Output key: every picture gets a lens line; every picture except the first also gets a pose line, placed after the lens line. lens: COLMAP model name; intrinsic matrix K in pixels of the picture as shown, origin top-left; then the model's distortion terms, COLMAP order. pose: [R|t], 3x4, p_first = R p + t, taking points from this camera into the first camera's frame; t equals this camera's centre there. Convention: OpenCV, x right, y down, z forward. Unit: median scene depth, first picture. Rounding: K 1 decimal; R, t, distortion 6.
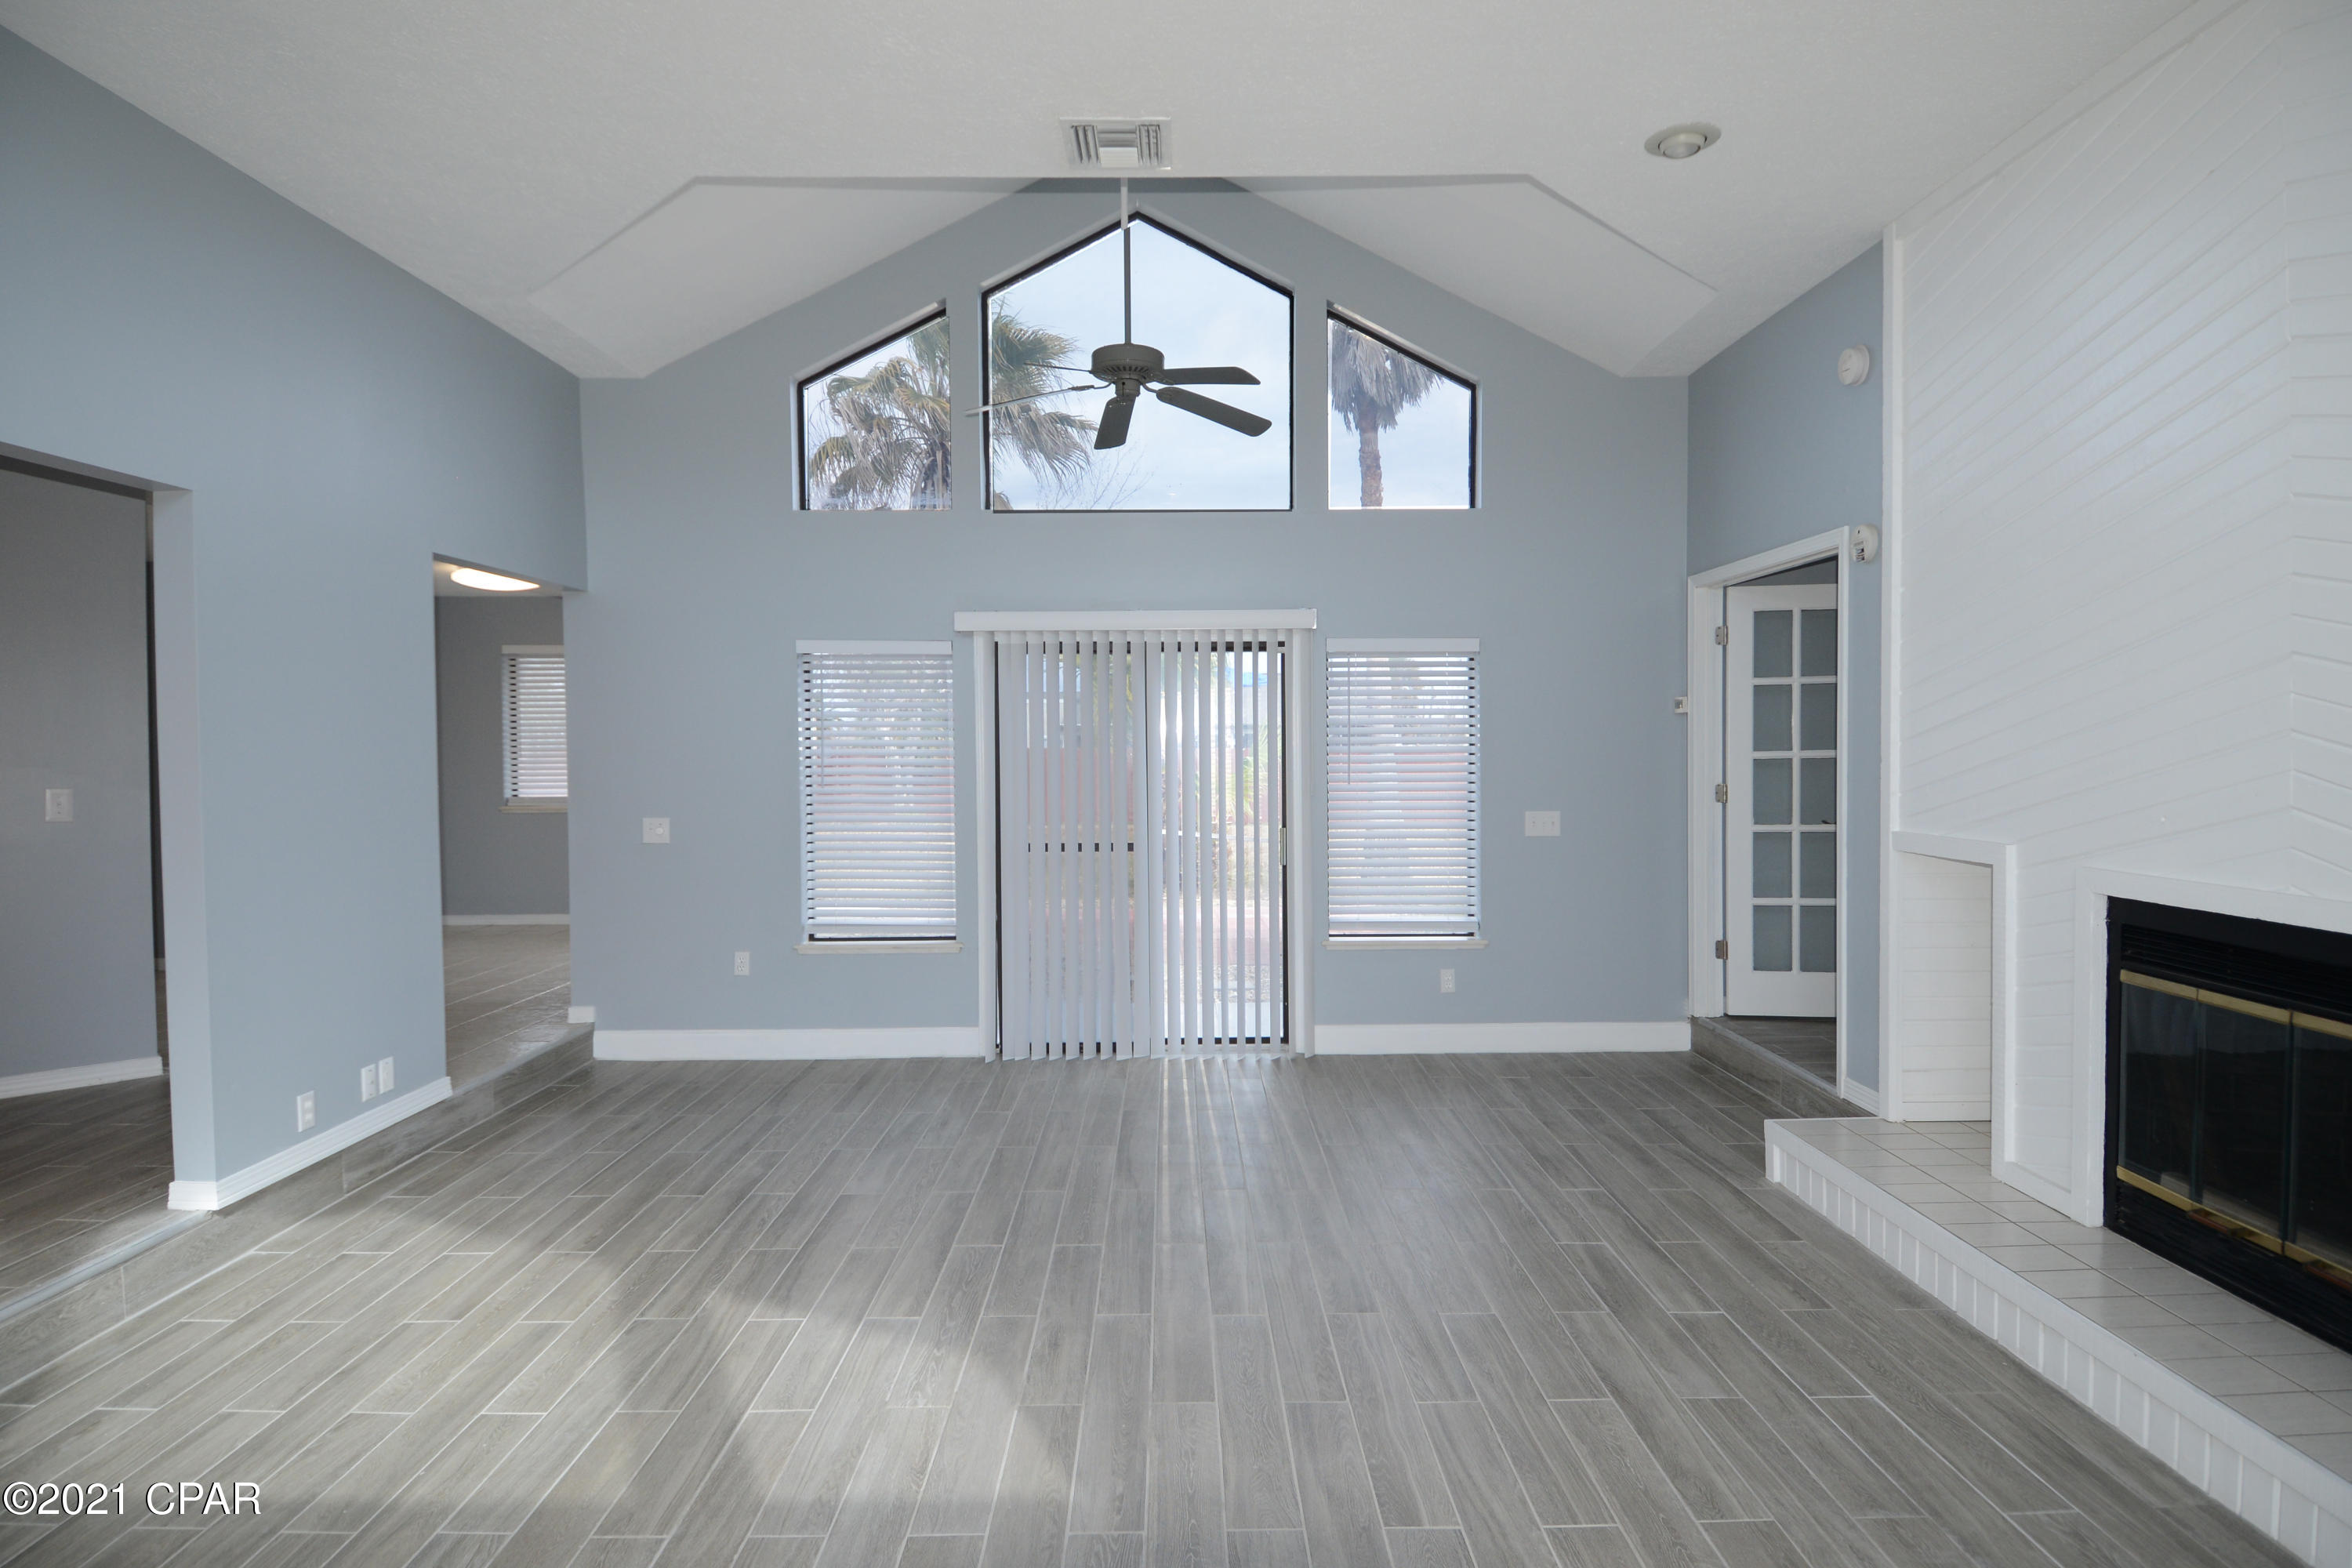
lens RADIAL K [[1241.7, 0, 1185.4], [0, 1241.7, 771.6], [0, 0, 1]] dist [0.057796, -0.058844]
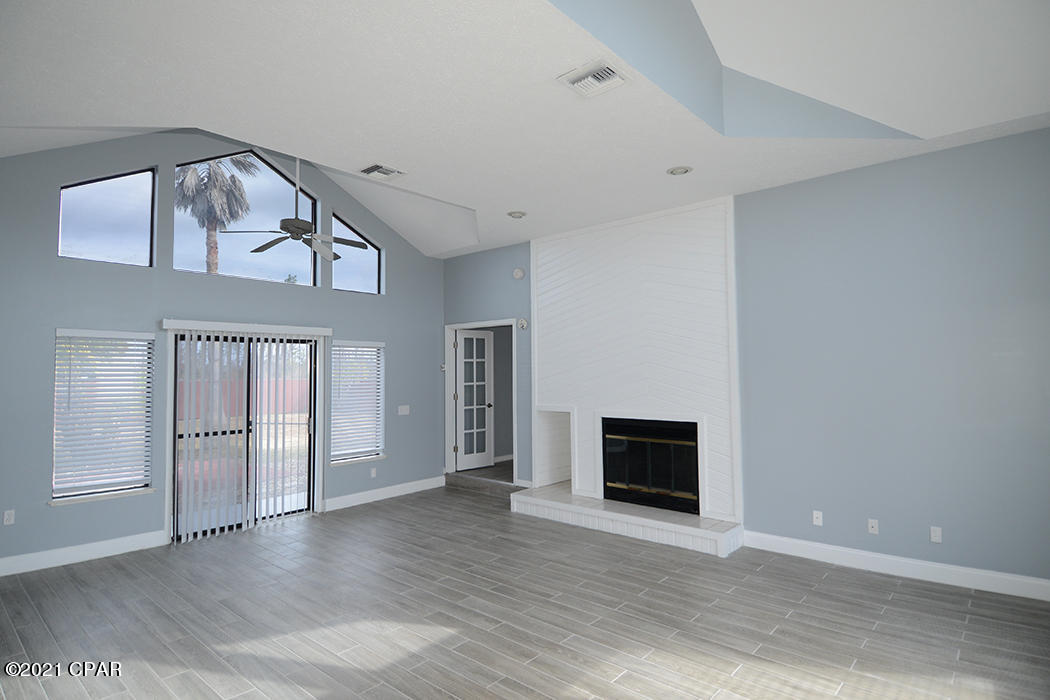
lens RADIAL K [[554.4, 0, 529.2], [0, 554.4, 344.5], [0, 0, 1]] dist [0.057796, -0.058844]
pose [[0.666277, 0.037183, 0.744777, -0.483496], [0.023390, 0.997223, -0.070710, -0.010276], [-0.745338, 0.064533, 0.663556, -0.035452]]
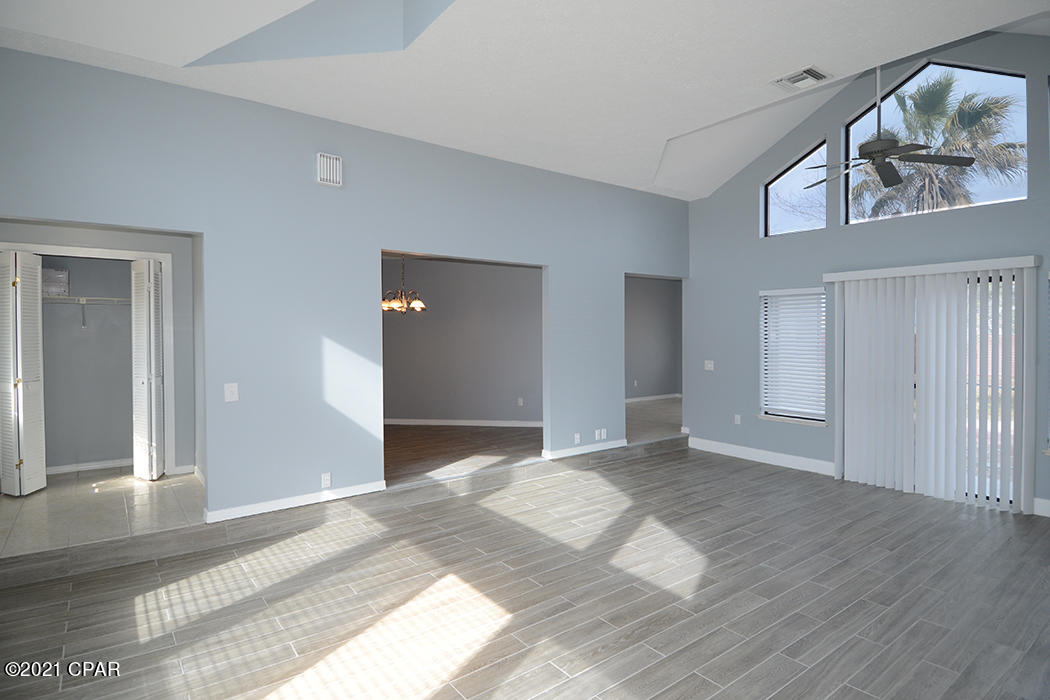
lens RADIAL K [[554.4, 0, 529.2], [0, 554.4, 344.5], [0, 0, 1]] dist [0.057796, -0.058844]
pose [[0.599699, 0.017619, -0.800031, 0.317394], [-0.018234, 0.999799, 0.008351, -0.001019], [0.800018, 0.009580, 0.599900, -0.023545]]
